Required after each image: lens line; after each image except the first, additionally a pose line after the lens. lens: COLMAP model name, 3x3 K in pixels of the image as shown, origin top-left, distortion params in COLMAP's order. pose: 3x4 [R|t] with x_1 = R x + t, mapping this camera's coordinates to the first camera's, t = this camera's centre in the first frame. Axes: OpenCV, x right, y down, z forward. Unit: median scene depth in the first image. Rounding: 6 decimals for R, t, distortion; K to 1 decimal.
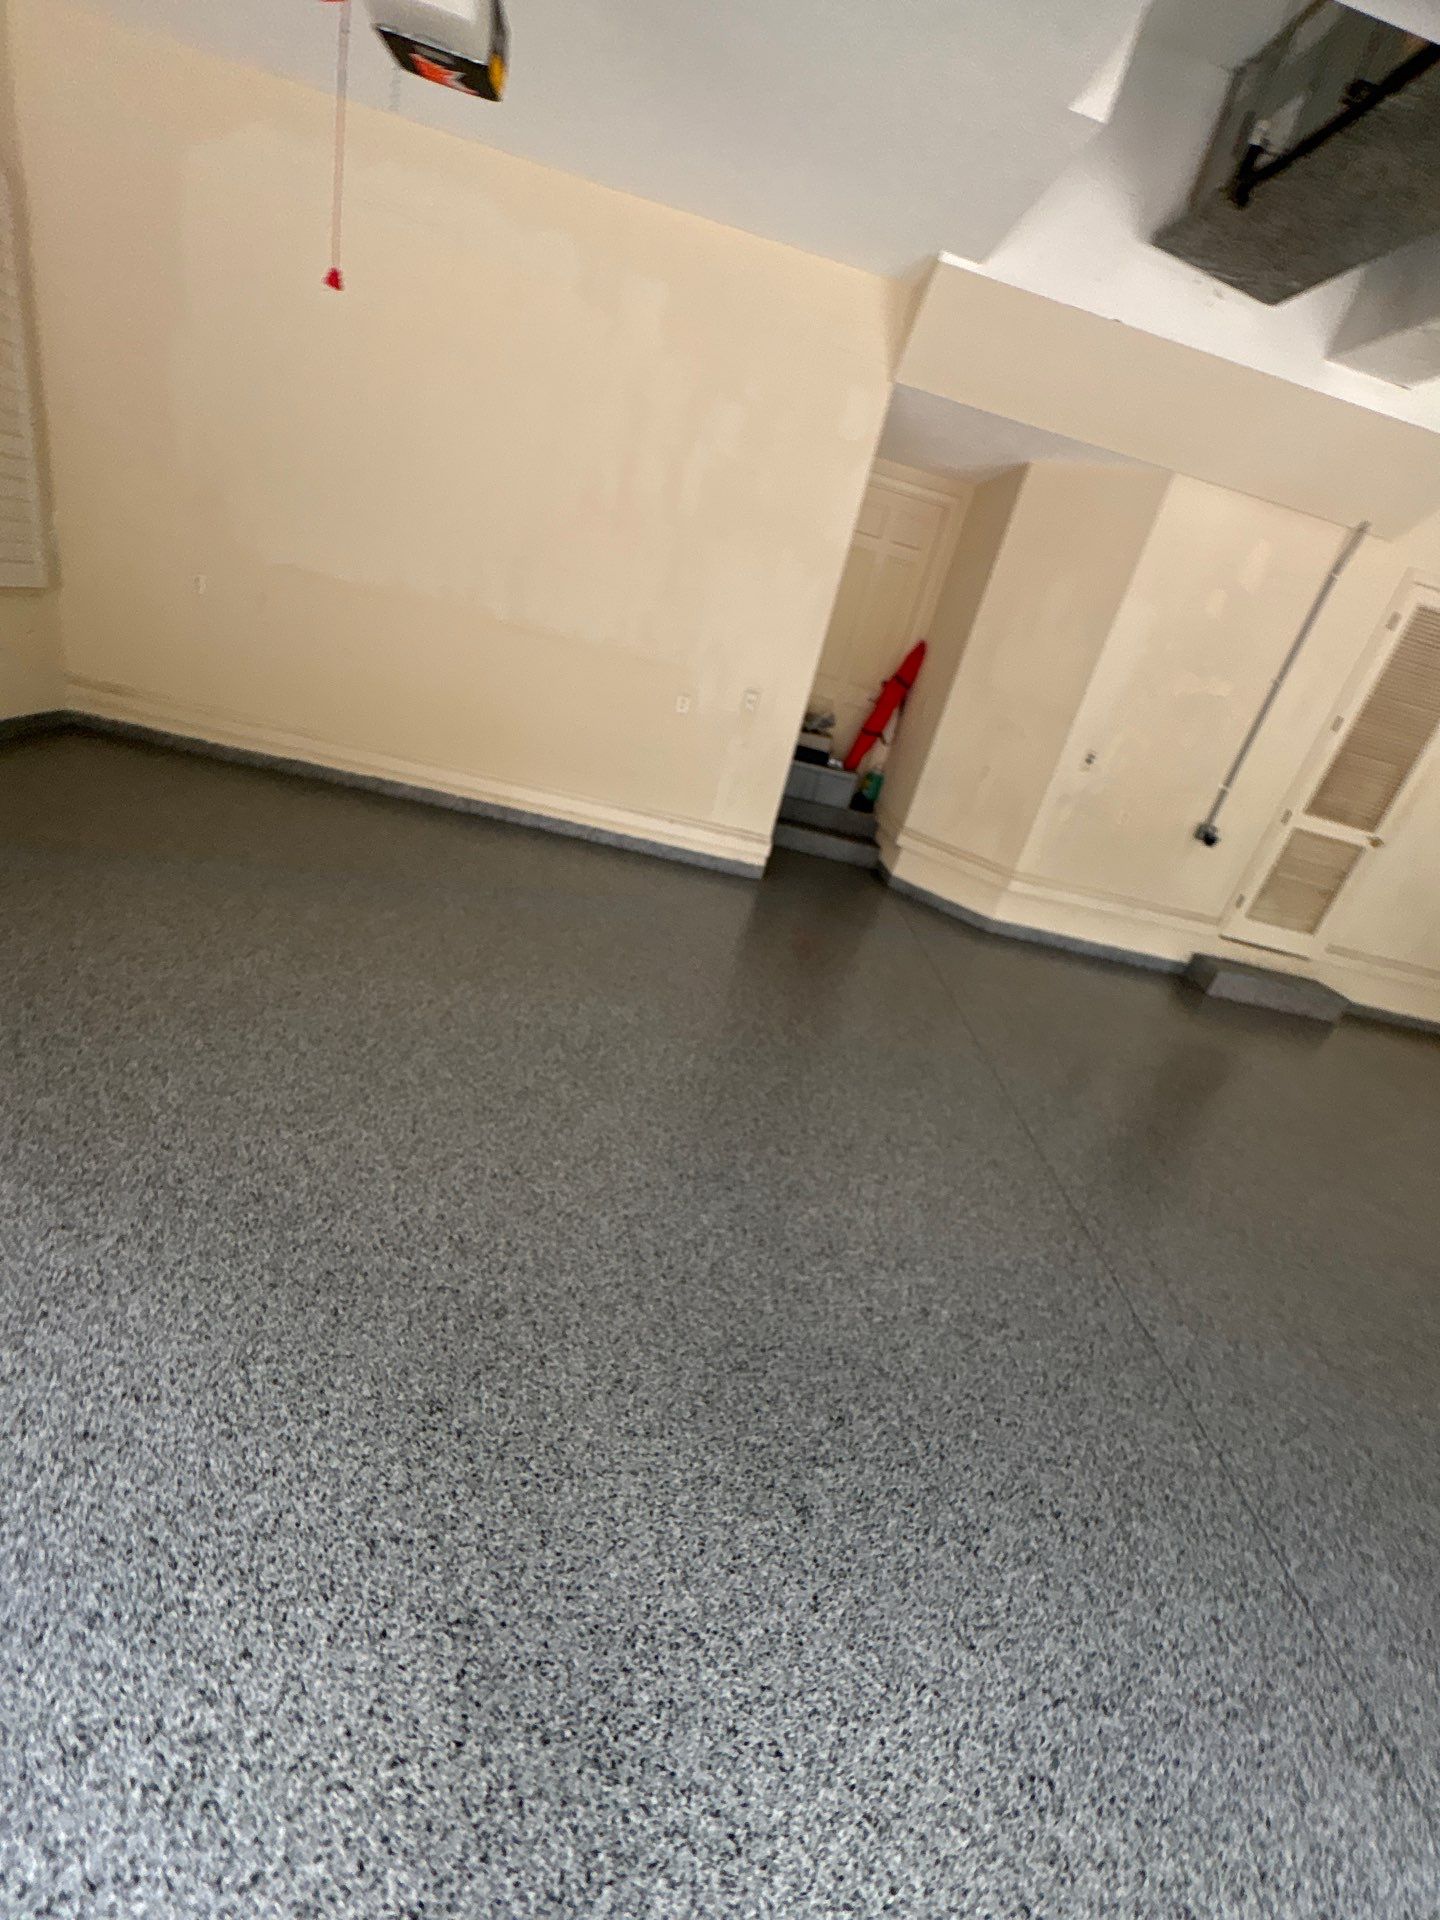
lens RADIAL K [[770.7, 0, 719.5], [0, 770.7, 955.4], [0, 0, 1]] dist [0.001002, 0.000280]
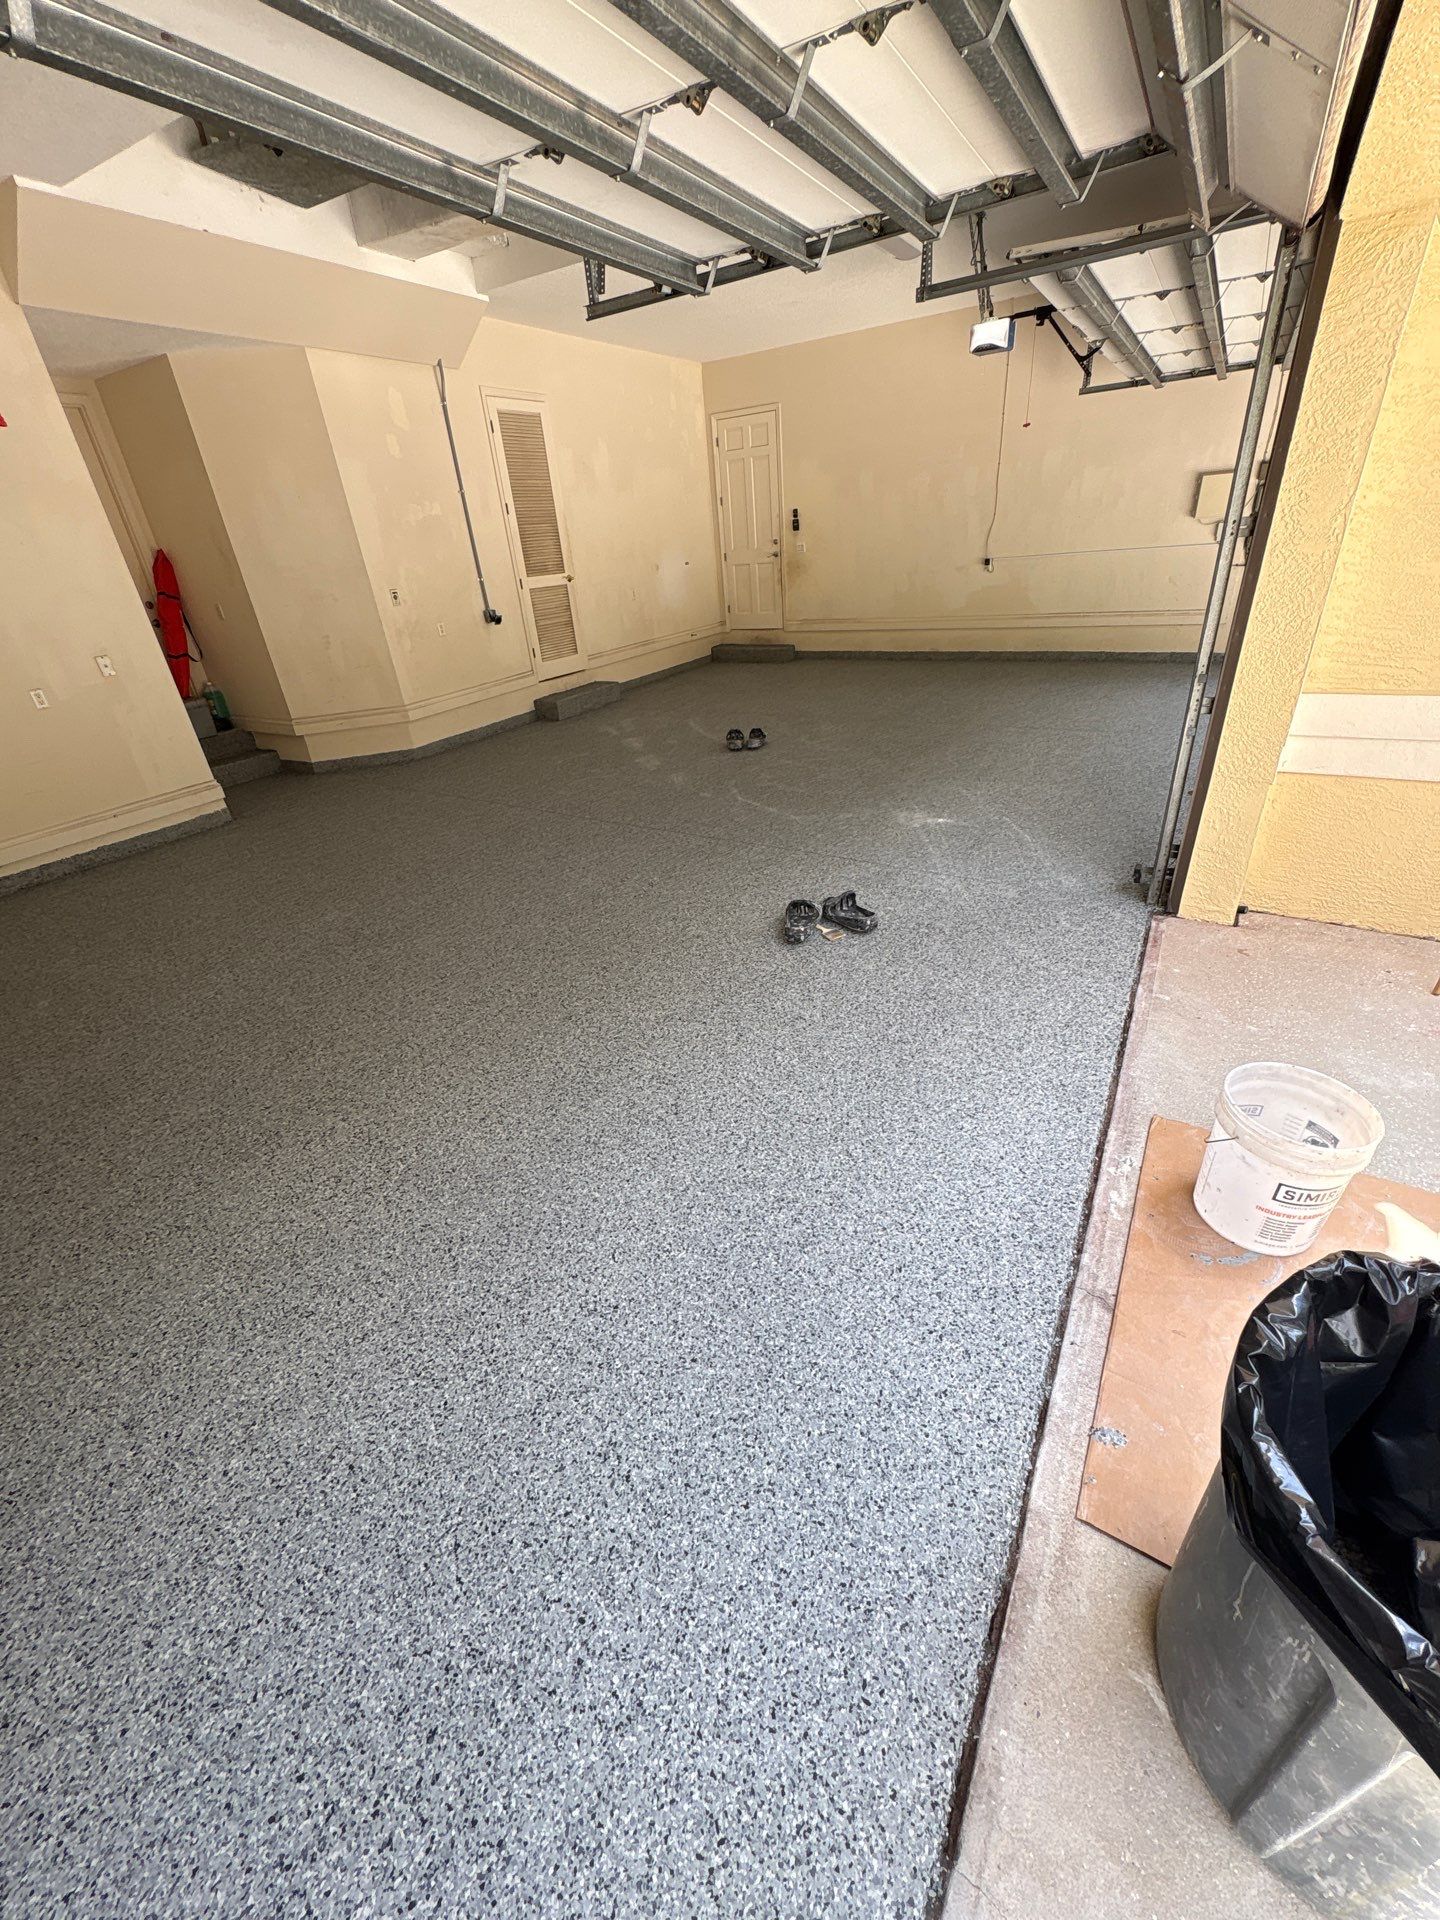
lens RADIAL K [[770.7, 0, 719.5], [0, 770.7, 955.4], [0, 0, 1]] dist [0.001002, 0.000280]
pose [[0.497337, -0.640236, 0.585452, -0.351992], [0.521045, 0.759994, 0.388487, -0.021546], [-0.693663, 0.111838, 0.711564, -0.184475]]
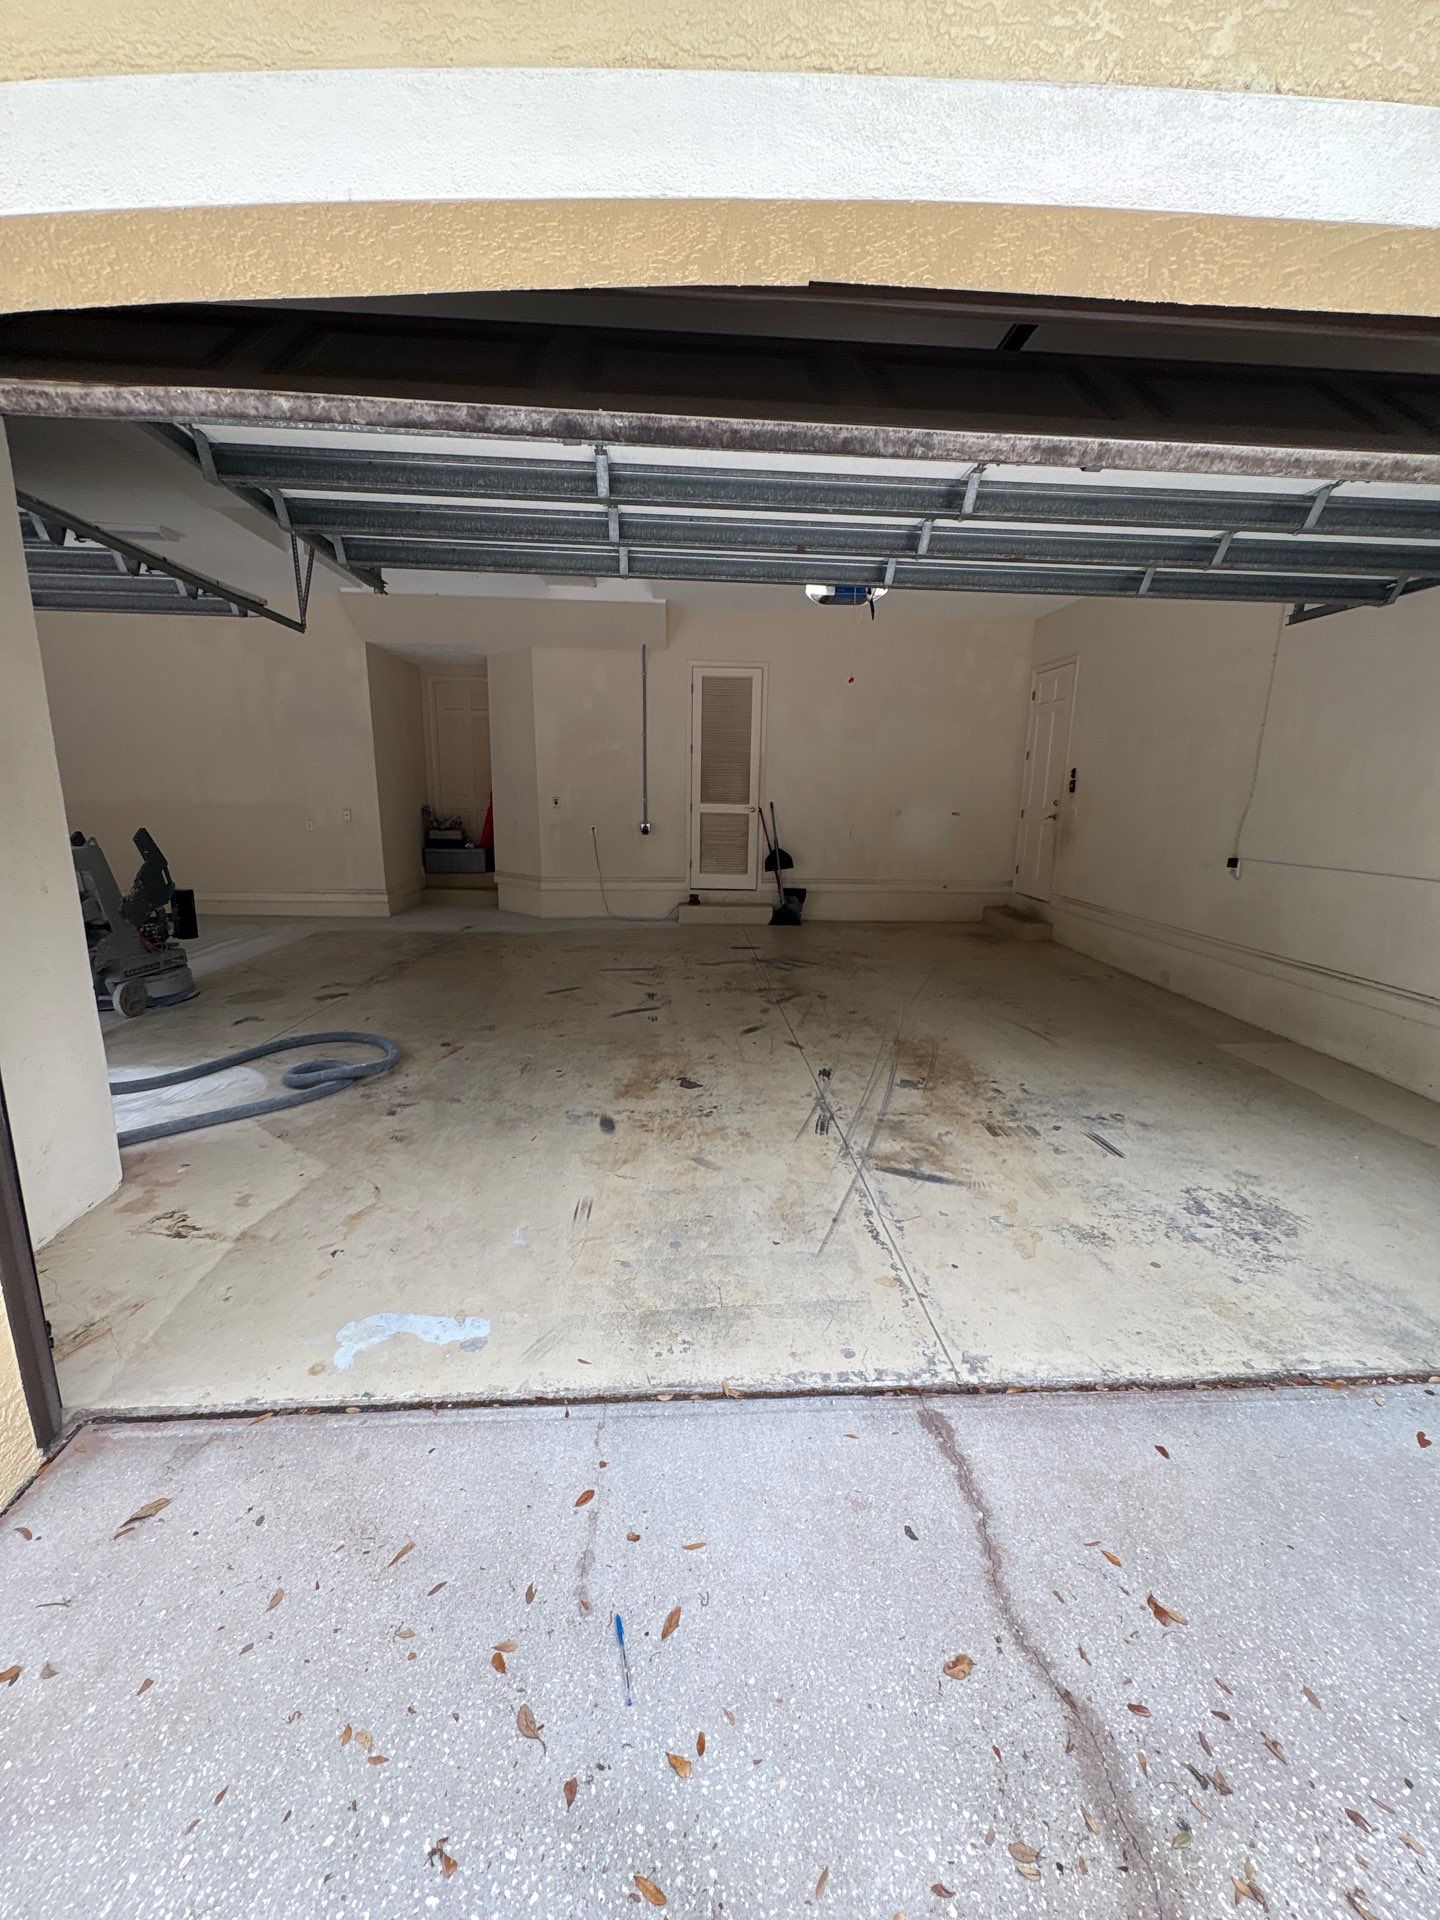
lens RADIAL K [[770.7, 0, 719.5], [0, 770.7, 955.4], [0, 0, 1]] dist [0.001002, 0.000280]
pose [[0.974539, -0.222735, -0.025731, 0.768809], [0.213683, 0.957380, -0.194329, 0.451542], [0.067918, 0.183883, 0.980599, -0.538247]]
